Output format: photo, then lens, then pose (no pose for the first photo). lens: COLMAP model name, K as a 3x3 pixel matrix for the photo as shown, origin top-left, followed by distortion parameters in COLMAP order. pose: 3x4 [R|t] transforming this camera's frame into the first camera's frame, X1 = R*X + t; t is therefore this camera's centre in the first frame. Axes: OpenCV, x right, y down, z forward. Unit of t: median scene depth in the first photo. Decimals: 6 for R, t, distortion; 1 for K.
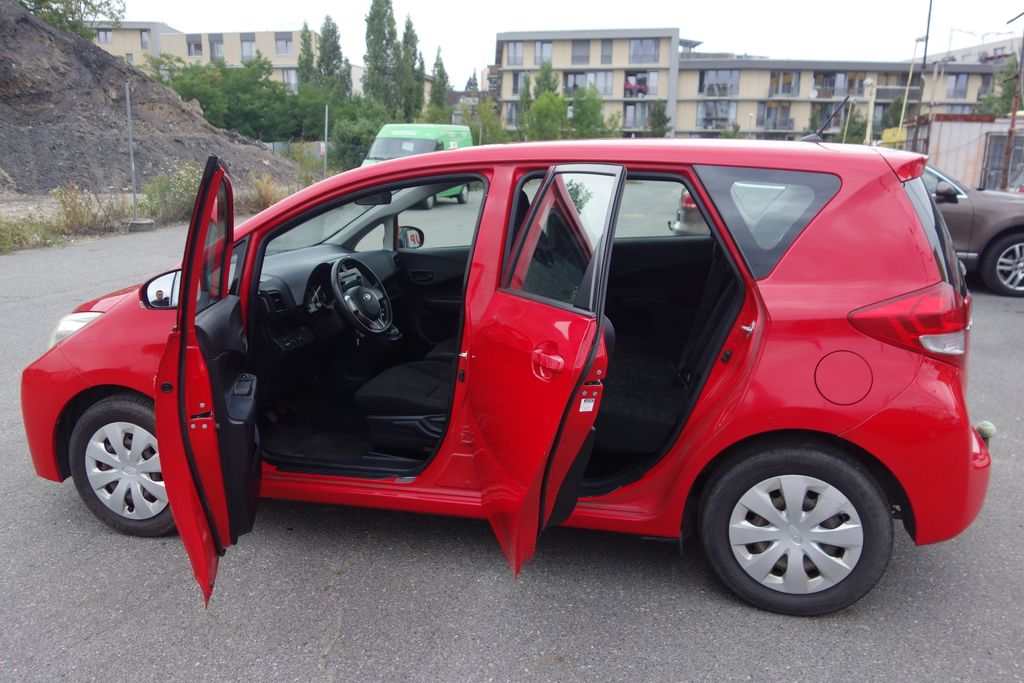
lens RADIAL K [[812.3, 0, 511.2], [0, 812.3, 338.7], [0, 0, 1]] dist [0.007452, -0.005882]
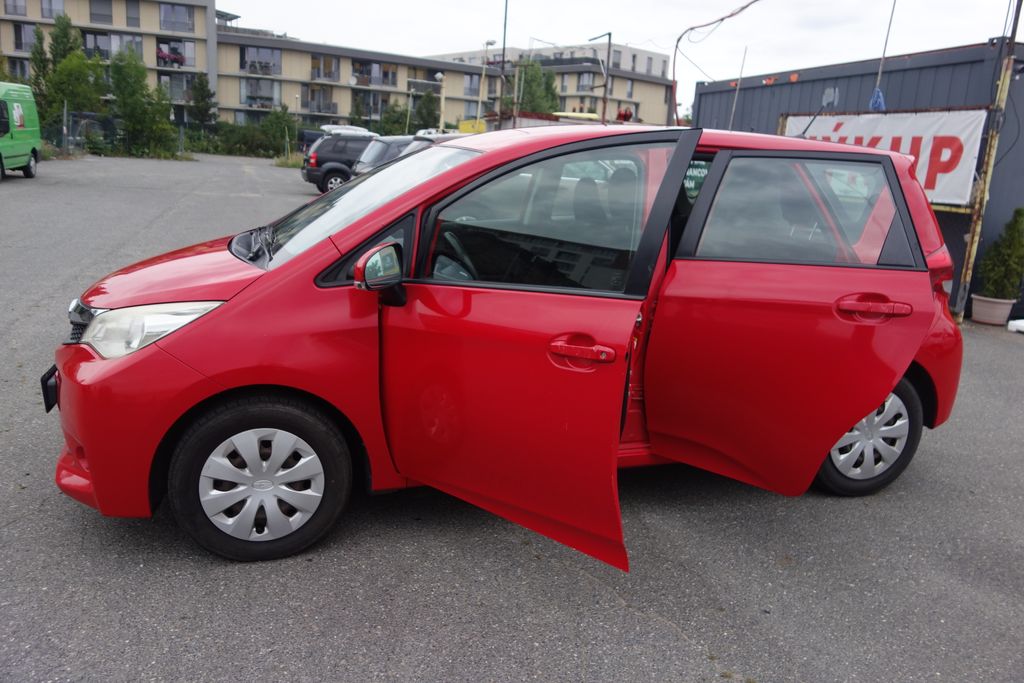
lens RADIAL K [[812.3, 0, 509.6], [0, 812.3, 339.4], [0, 0, 1]] dist [0.007452, -0.005882]
pose [[0.847848, -0.077679, 0.524518, -0.041995], [0.065564, 0.996978, 0.041669, -0.000519], [-0.526169, -0.000939, 0.850379, 0.008479]]
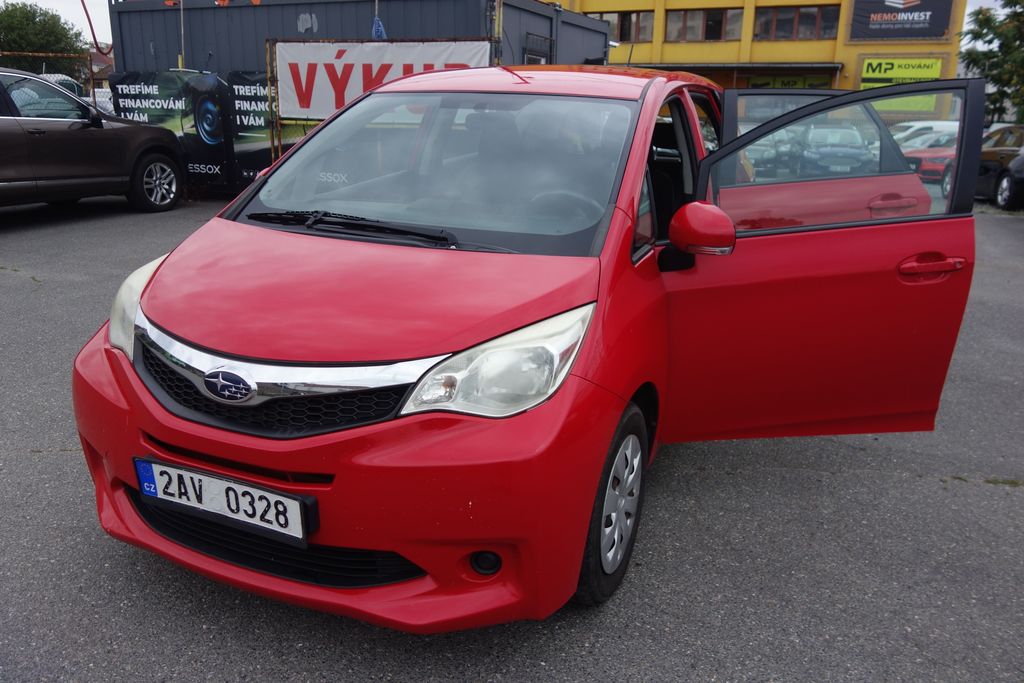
lens RADIAL K [[812.3, 0, 509.0], [0, 812.3, 342.2], [0, 0, 1]] dist [0.007452, -0.005882]
pose [[0.160156, -0.279632, 0.946655, -0.069996], [0.195445, 0.949031, 0.247268, -0.010911], [-0.967549, 0.145418, 0.206646, 0.056649]]
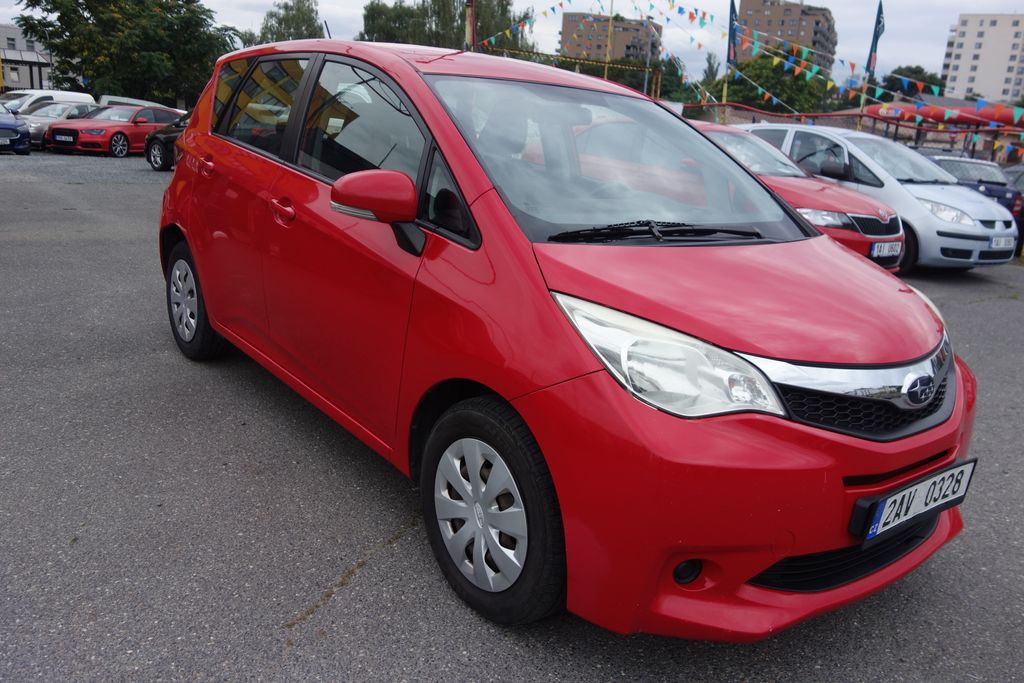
lens RADIAL K [[812.3, 0, 514.7], [0, 812.3, 337.9], [0, 0, 1]] dist [0.007452, -0.005882]
pose [[-0.791268, -0.218735, 0.571008, -0.043884], [0.055555, 0.904250, 0.423374, -0.021828], [-0.608940, 0.366725, -0.703352, 0.114443]]
